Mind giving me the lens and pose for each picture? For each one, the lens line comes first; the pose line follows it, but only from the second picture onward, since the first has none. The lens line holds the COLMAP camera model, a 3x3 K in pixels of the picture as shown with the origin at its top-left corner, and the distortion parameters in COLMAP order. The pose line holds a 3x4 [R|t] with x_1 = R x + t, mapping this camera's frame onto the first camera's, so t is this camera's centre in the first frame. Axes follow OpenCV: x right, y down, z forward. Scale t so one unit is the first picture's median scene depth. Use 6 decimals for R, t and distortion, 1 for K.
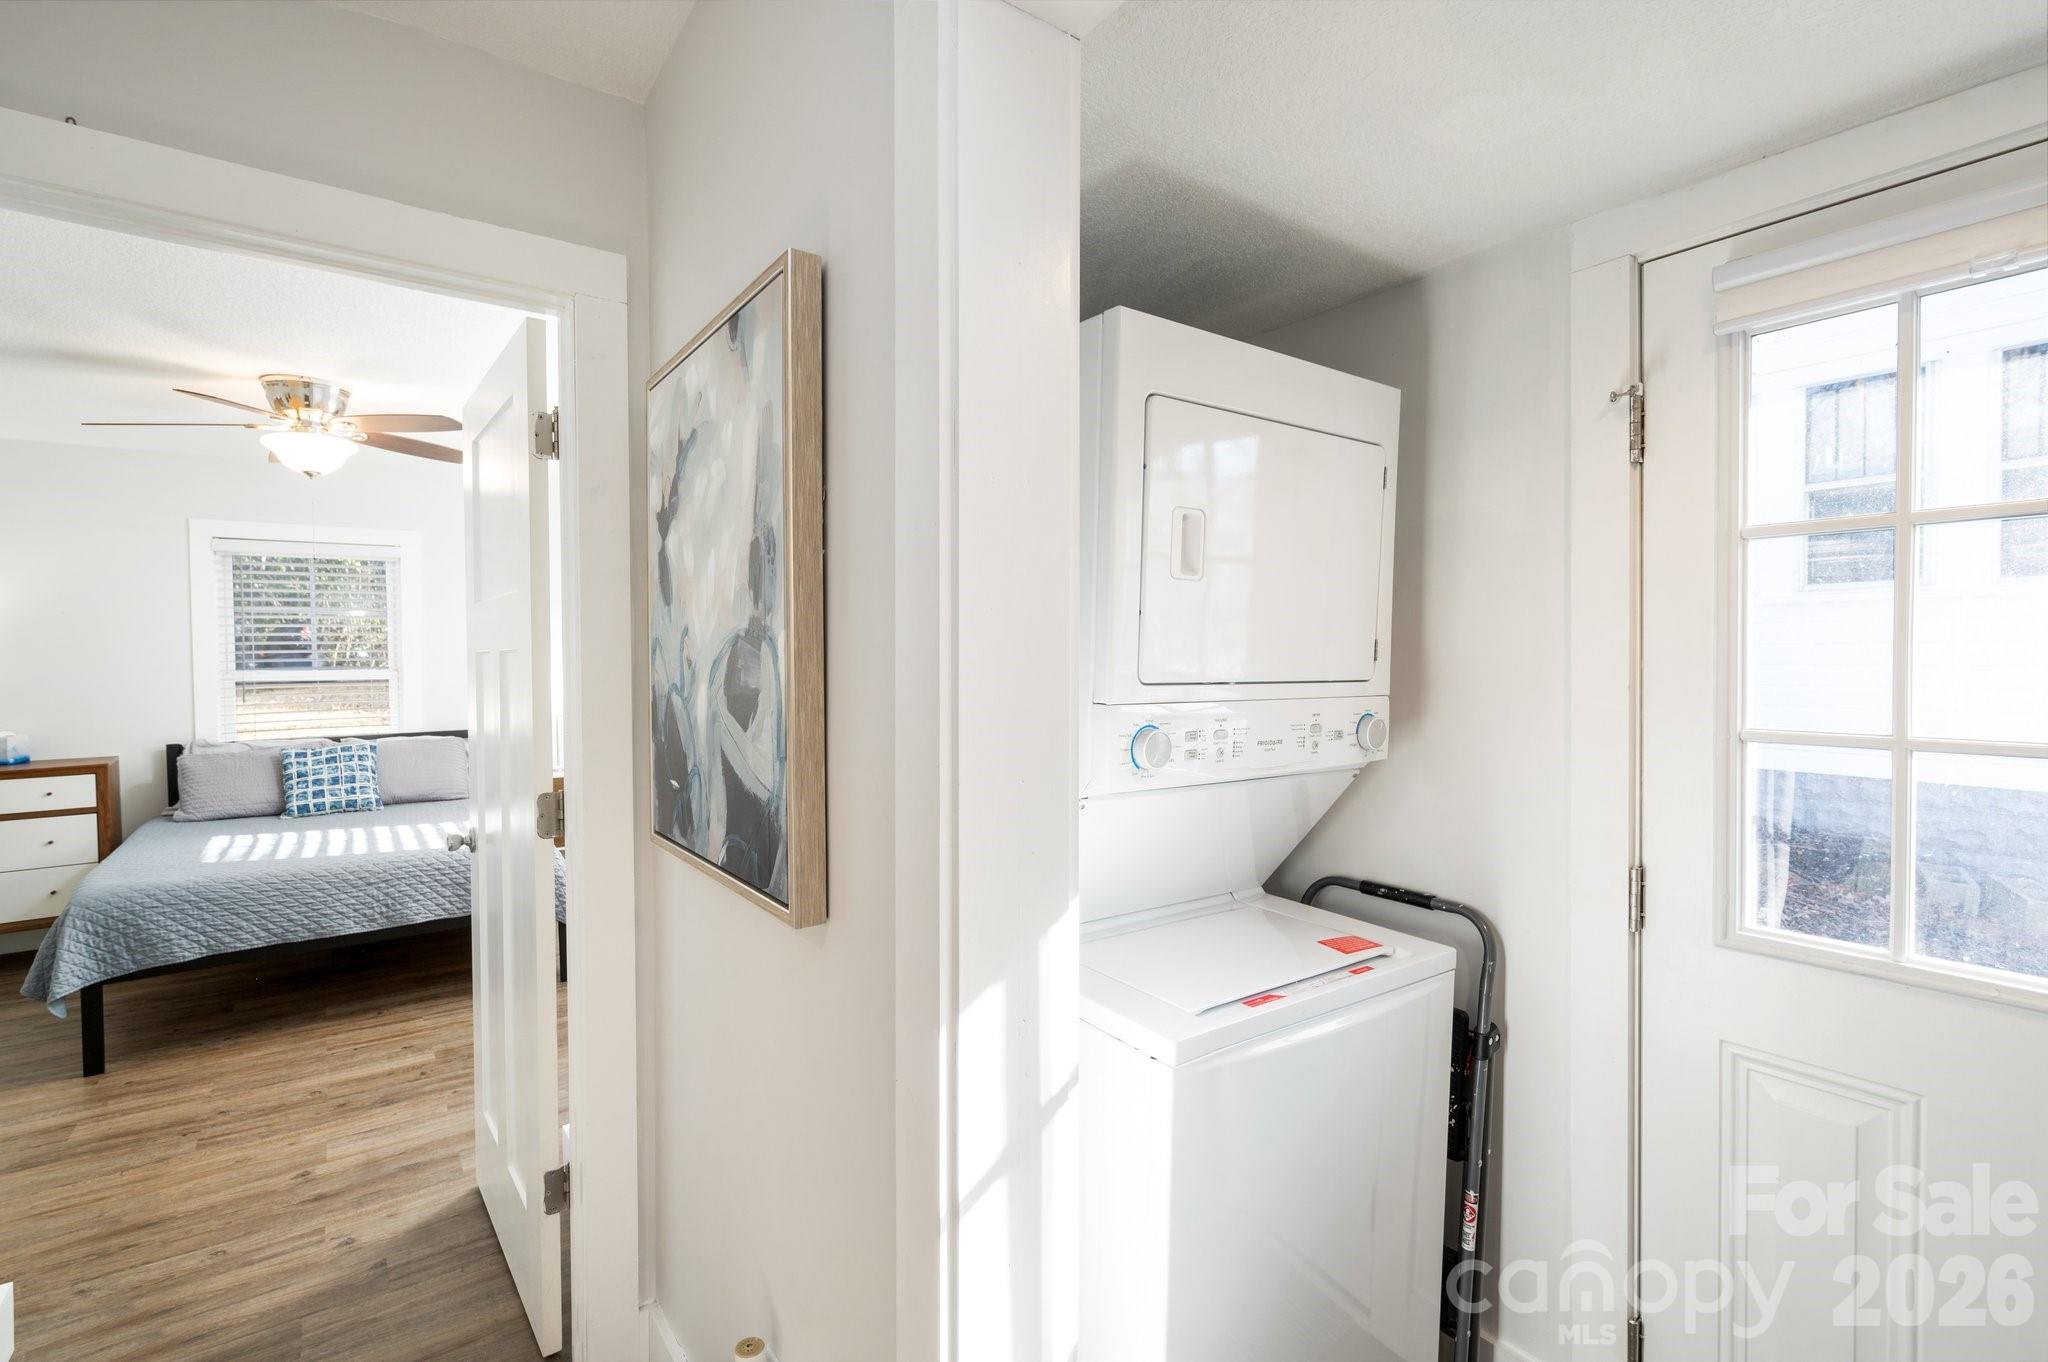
lens RADIAL K [[945.7, 0, 1014.6], [0, 945.7, 689.8], [0, 0, 1]] dist [-0.002711, -0.000322]
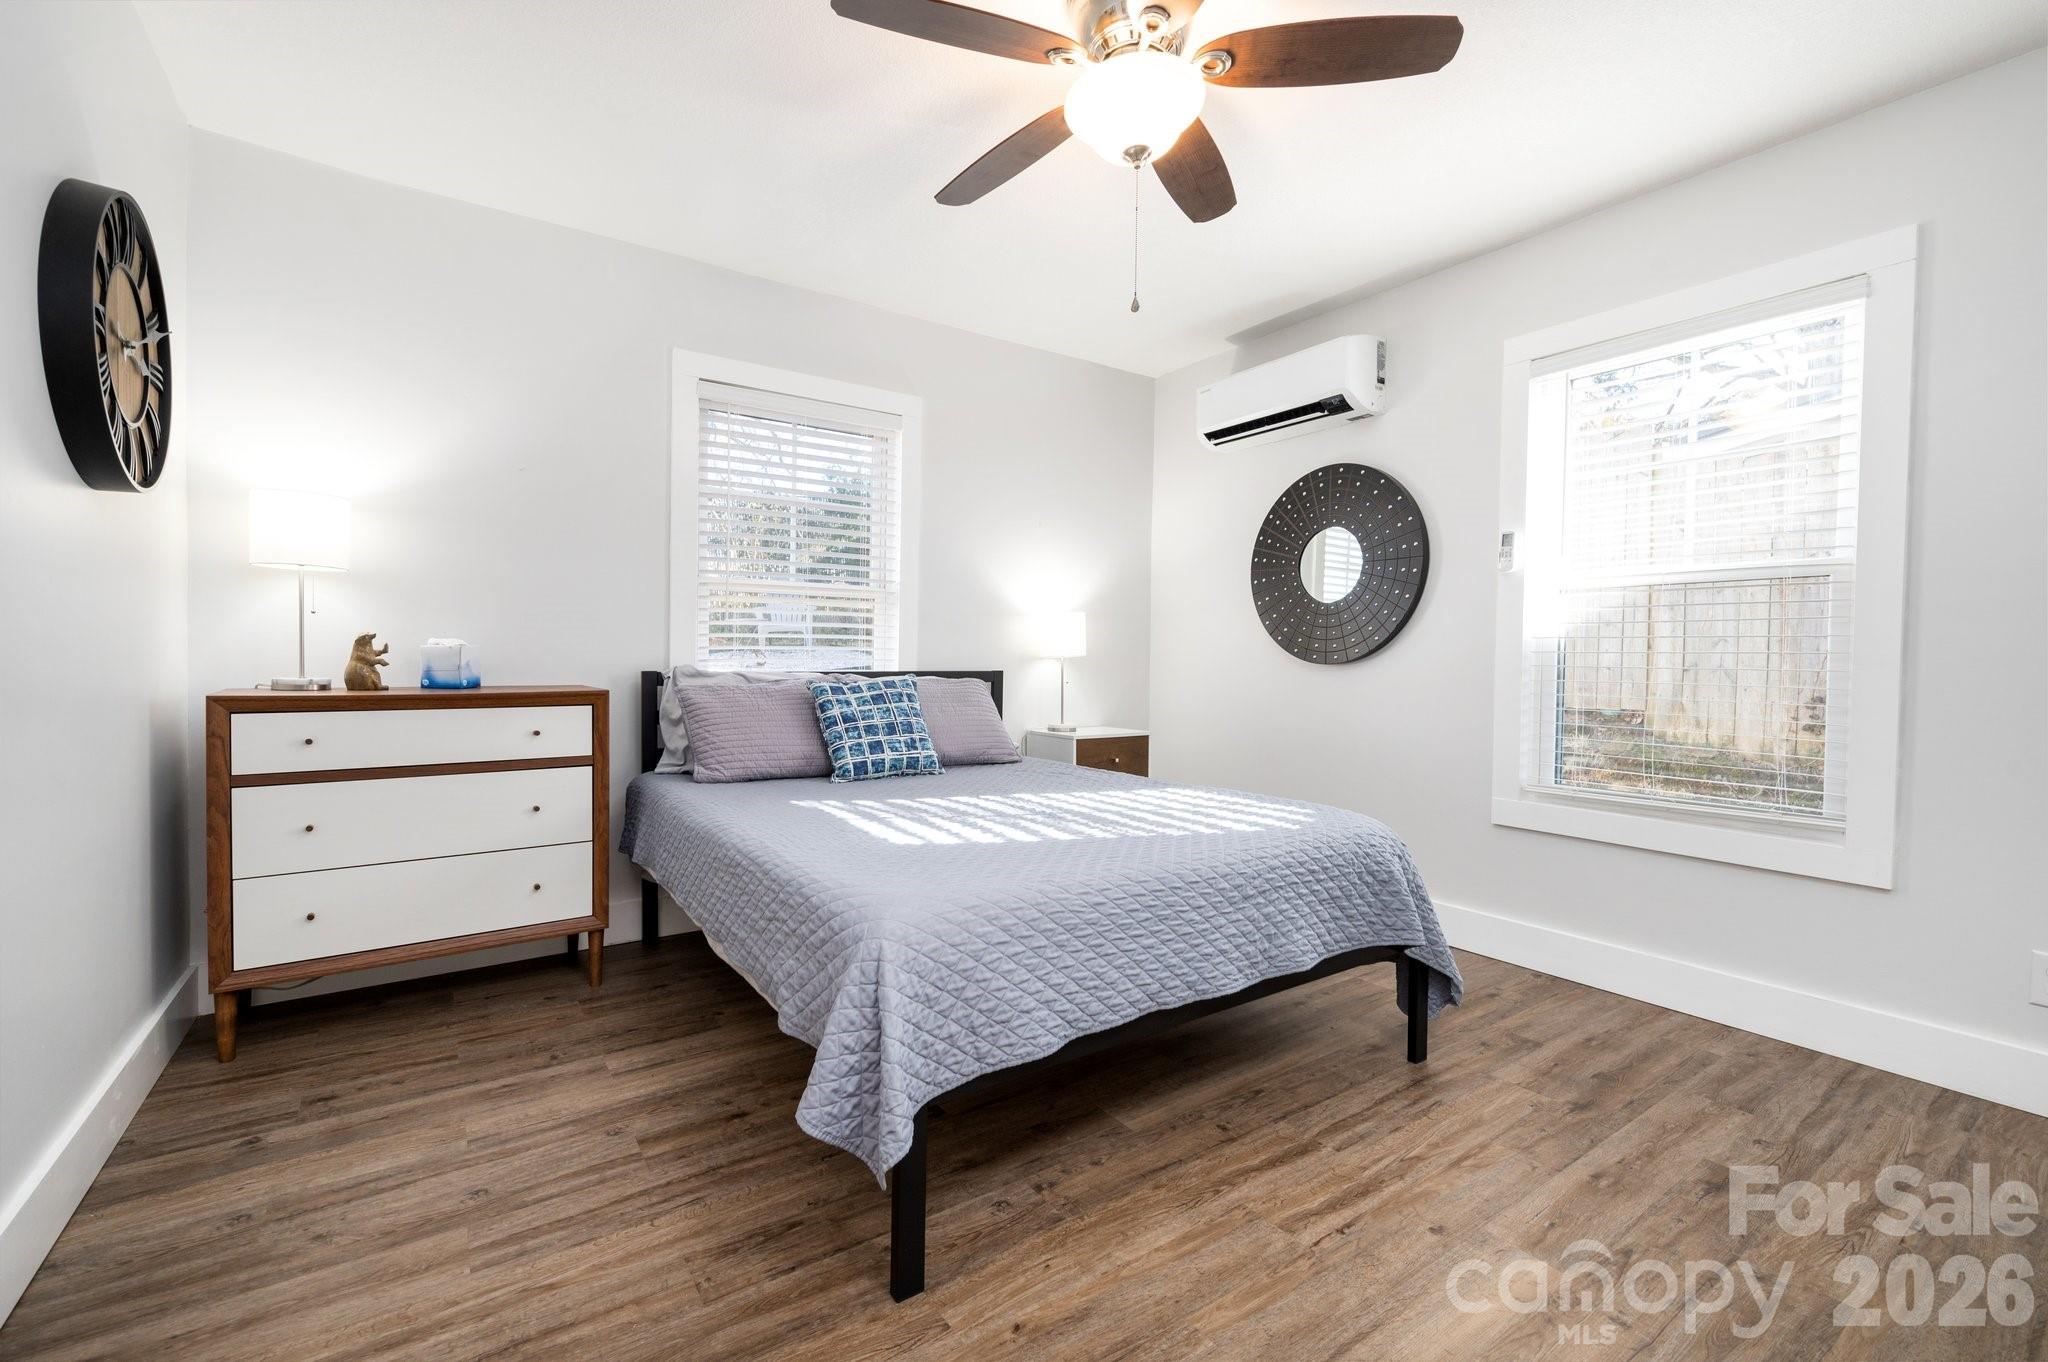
lens RADIAL K [[892.3, 0, 1034.3], [0, 892.3, 670.2], [0, 0, 1]] dist [0.002377, 0.000094]
pose [[0.999334, 0.021605, -0.029397, -0.604989], [-0.022240, 0.999523, -0.021447, 0.066164], [0.028919, 0.022087, 0.999338, 0.360841]]
